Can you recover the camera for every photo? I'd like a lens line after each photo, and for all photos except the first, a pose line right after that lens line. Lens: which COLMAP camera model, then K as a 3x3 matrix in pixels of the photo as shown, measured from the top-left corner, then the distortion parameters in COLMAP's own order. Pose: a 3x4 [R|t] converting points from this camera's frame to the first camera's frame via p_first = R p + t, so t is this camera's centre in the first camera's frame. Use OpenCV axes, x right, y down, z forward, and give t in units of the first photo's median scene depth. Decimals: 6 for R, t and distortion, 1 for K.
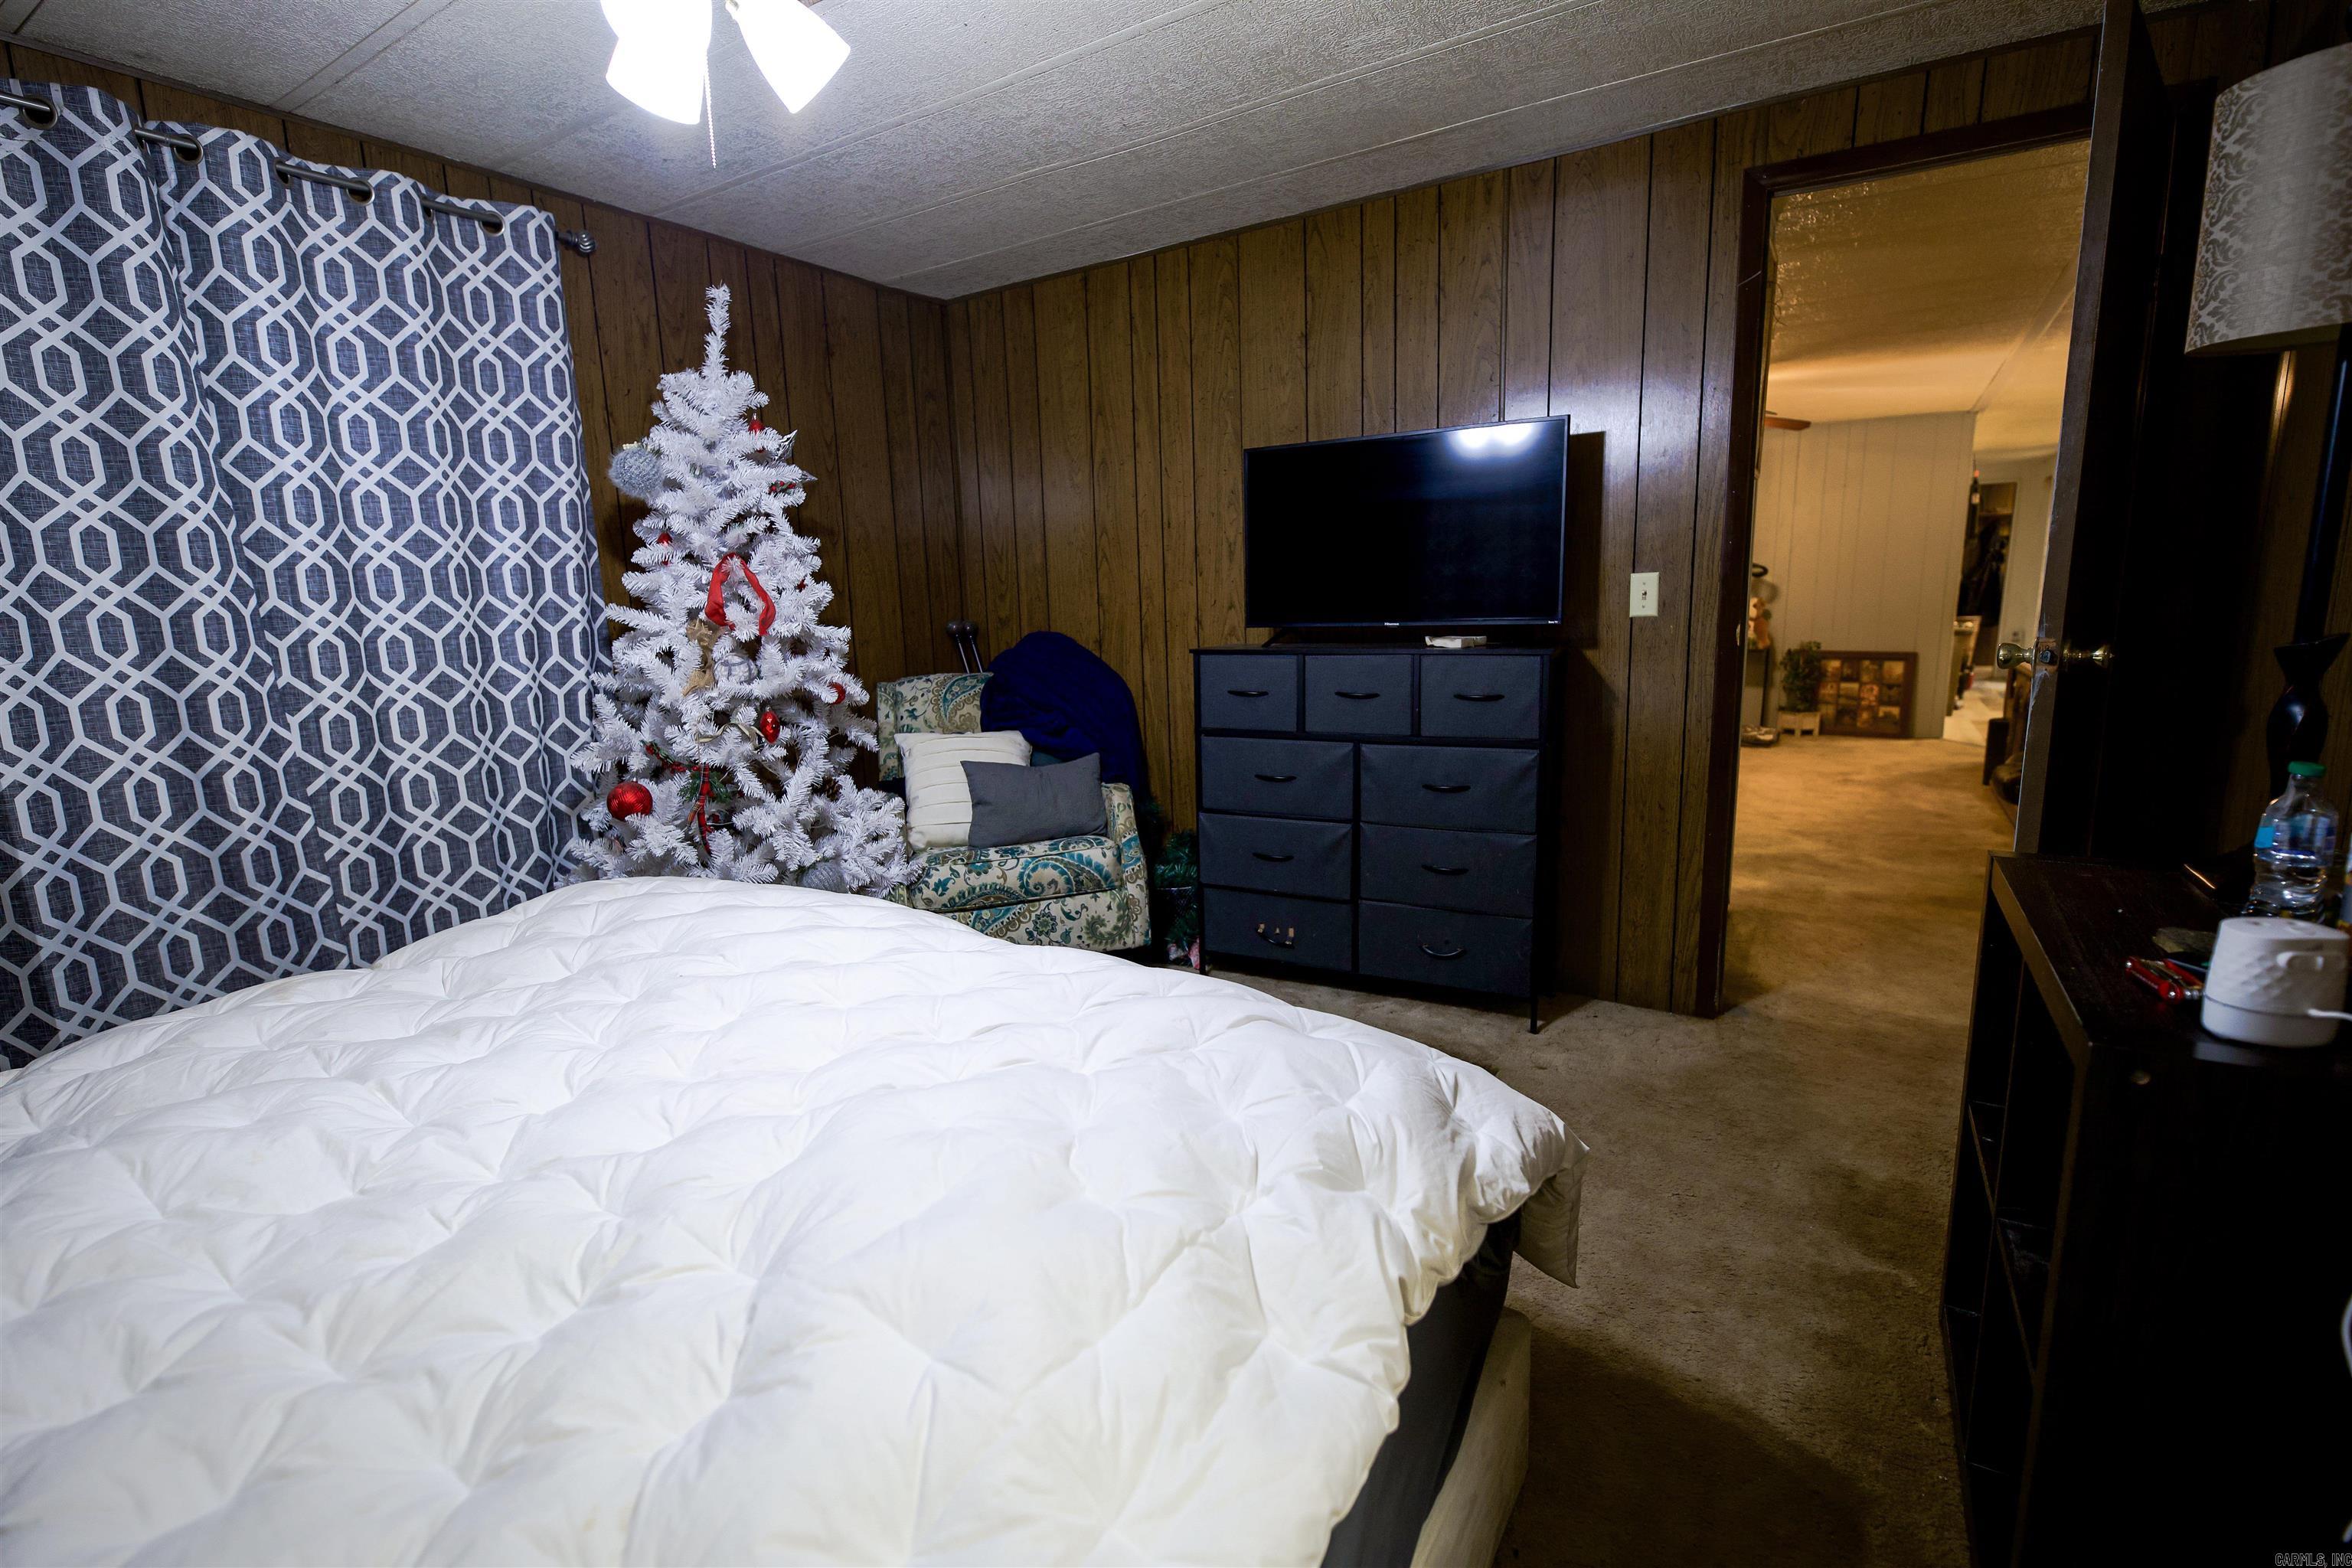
lens RADIAL K [[1053.7, 0, 1177.3], [0, 1053.7, 784.7], [0, 0, 1]] dist [-0.004098, -0.000664]
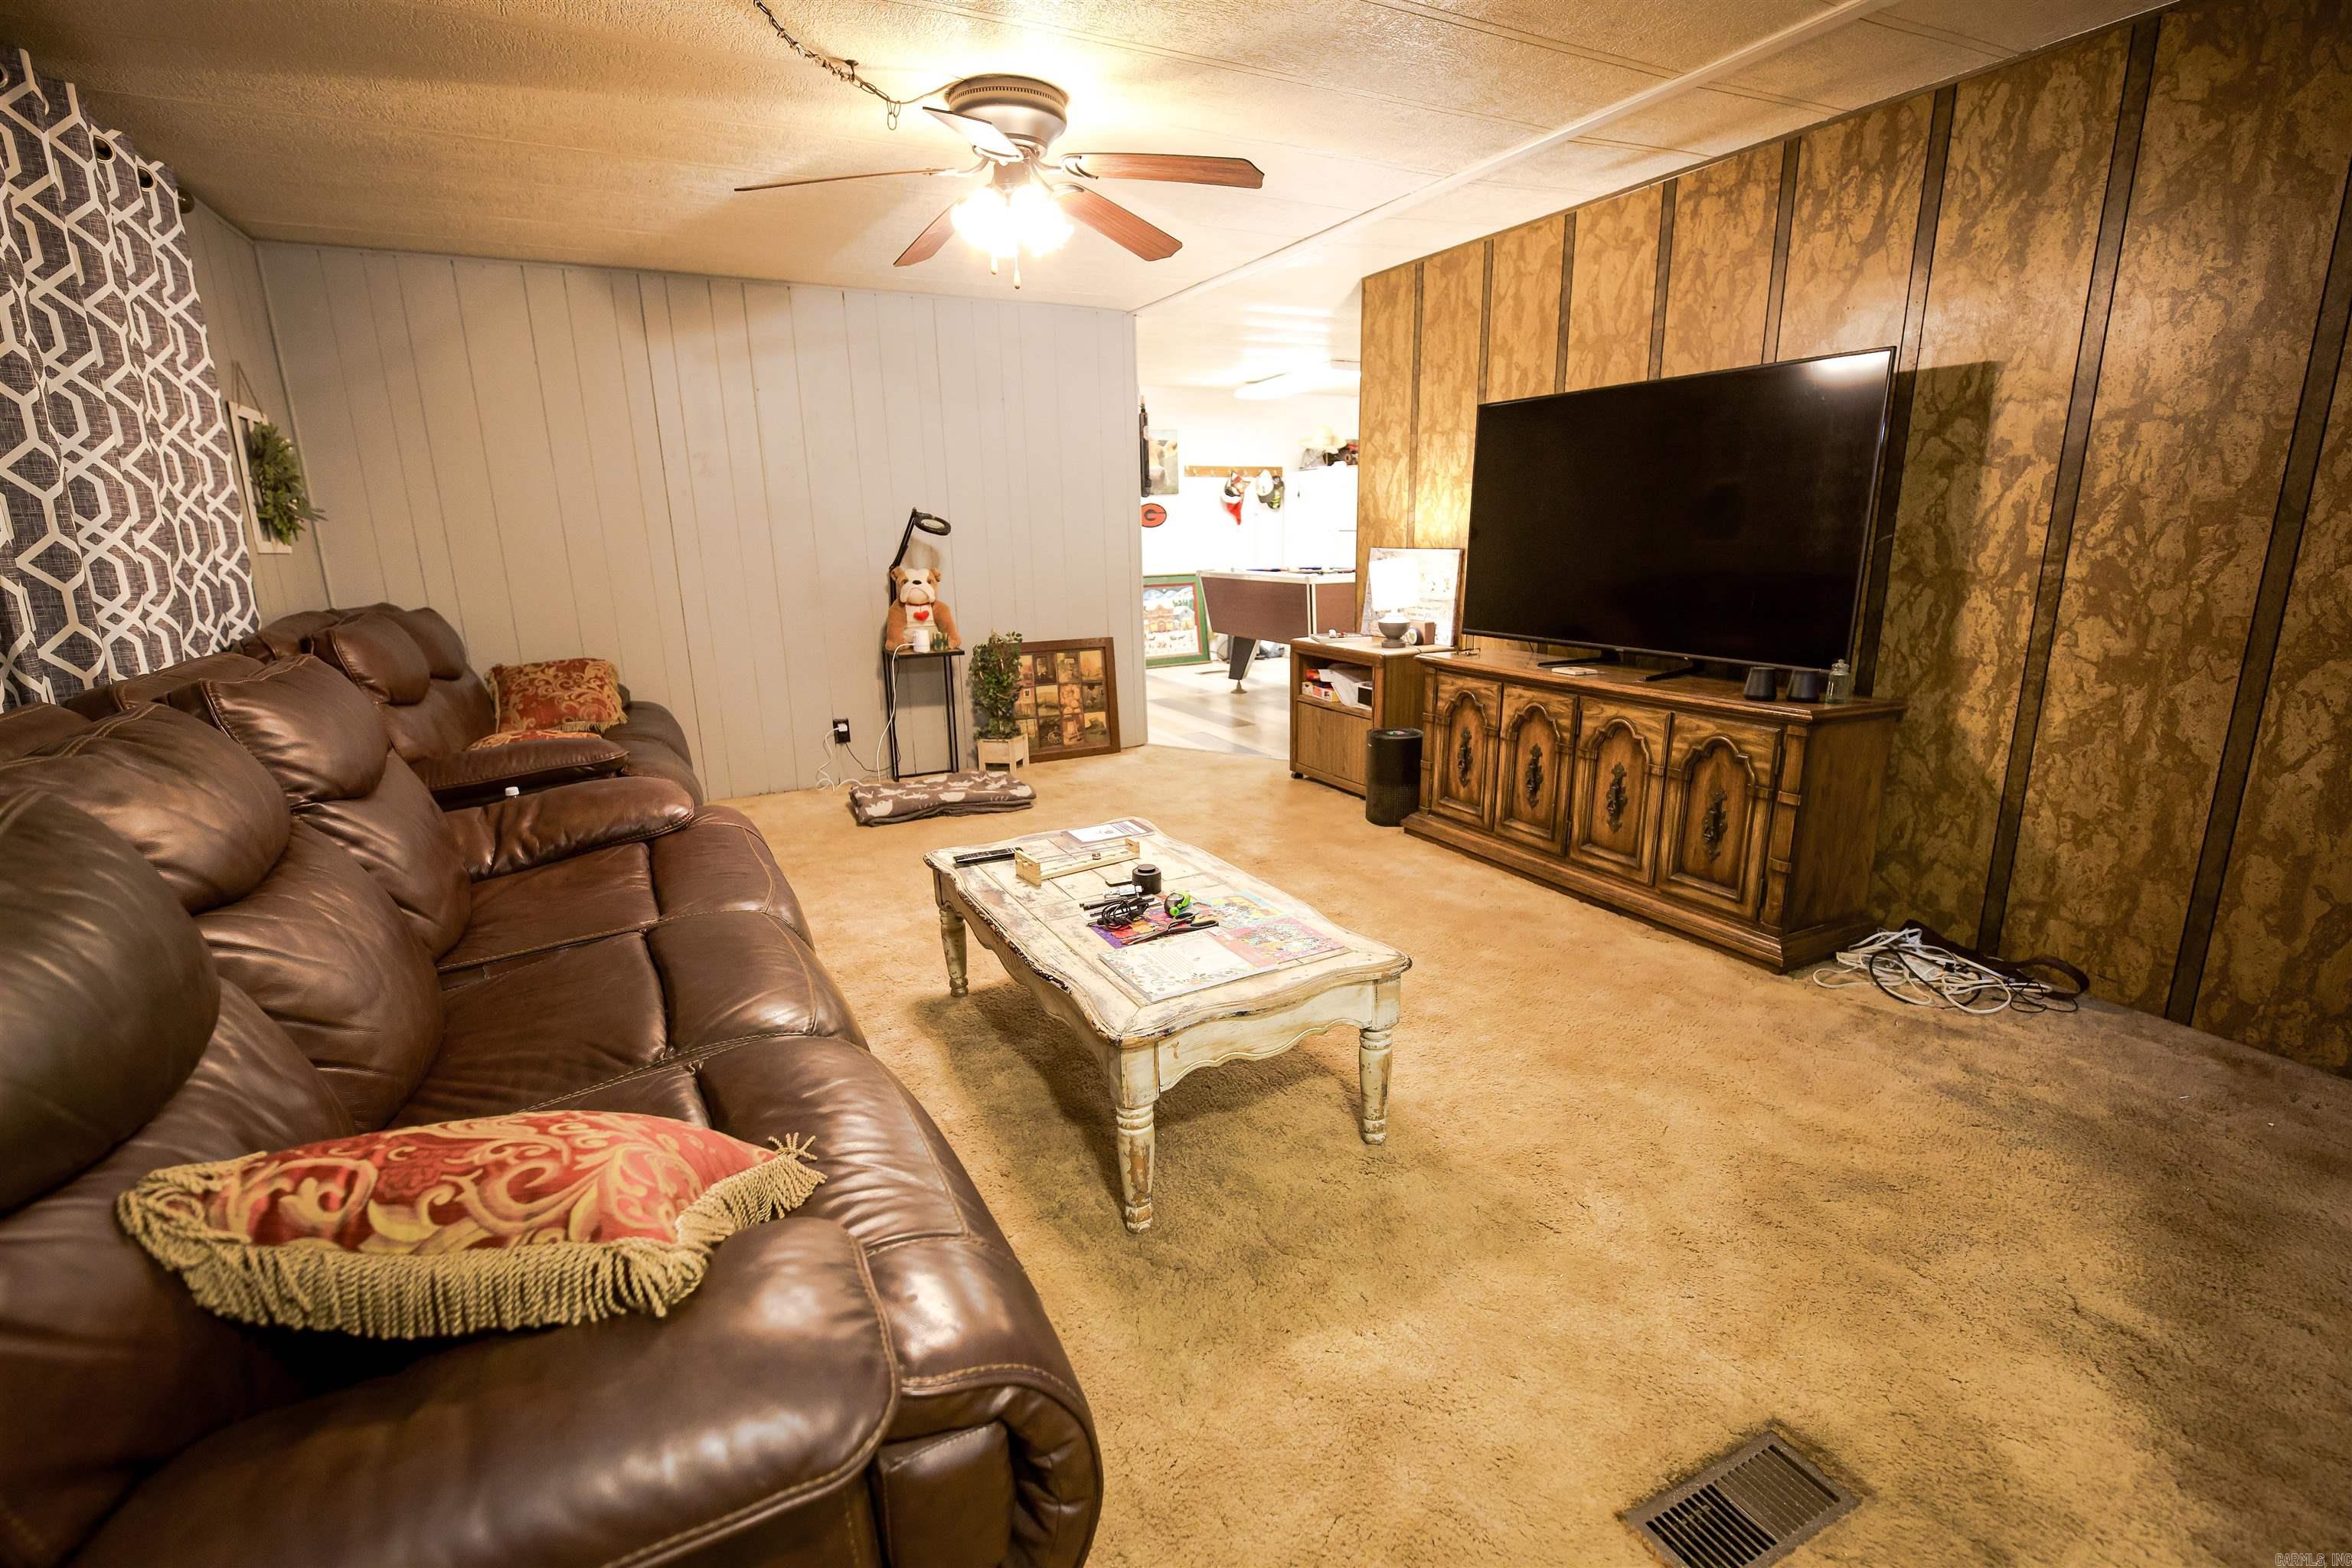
lens RADIAL K [[1053.7, 0, 1176.0], [0, 1053.7, 786.6], [0, 0, 1]] dist [-0.004098, -0.000664]
pose [[0.493214, -0.198266, 0.847013, 0.064150], [0.165336, 0.977298, 0.132488, -0.110413], [-0.854051, 0.074697, 0.514798, 0.563638]]
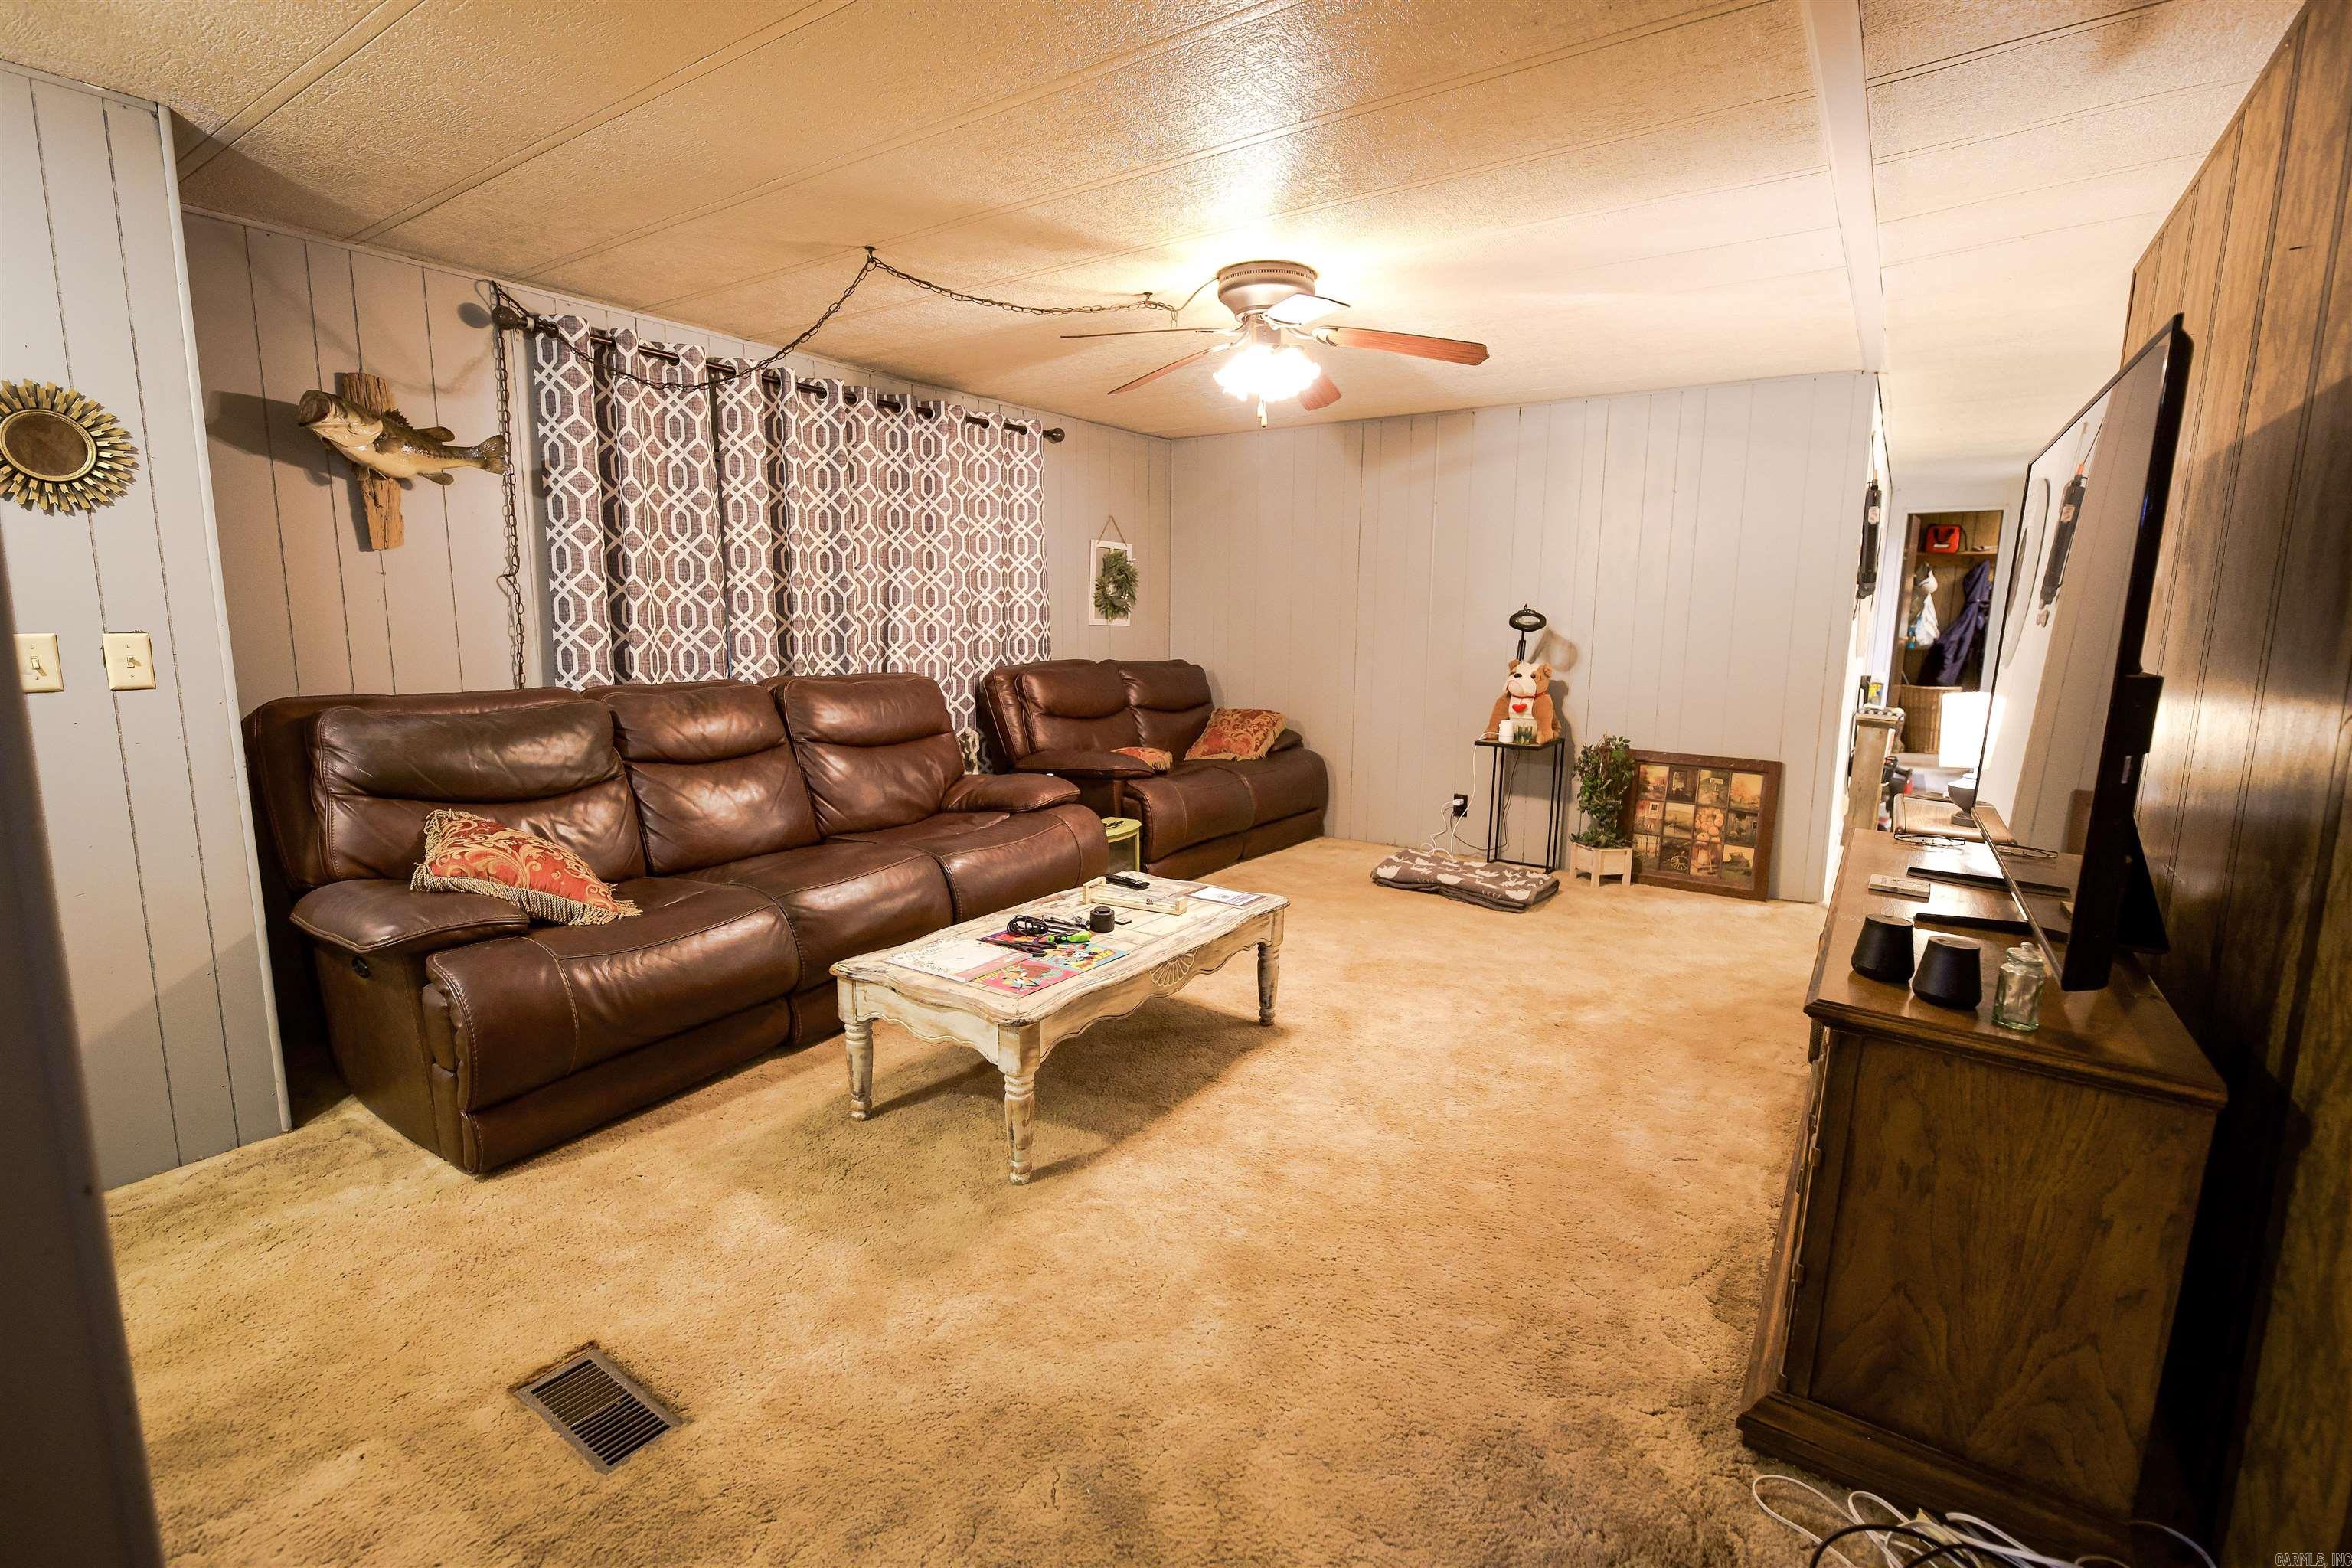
lens RADIAL K [[1053.7, 0, 1171.3], [0, 1053.7, 774.5], [0, 0, 1]] dist [-0.004098, -0.000664]
pose [[0.998763, 0.038473, -0.031494, 0.355232], [-0.039365, 0.998827, -0.028202, -0.084587], [0.030372, 0.029407, 0.999106, 0.362720]]
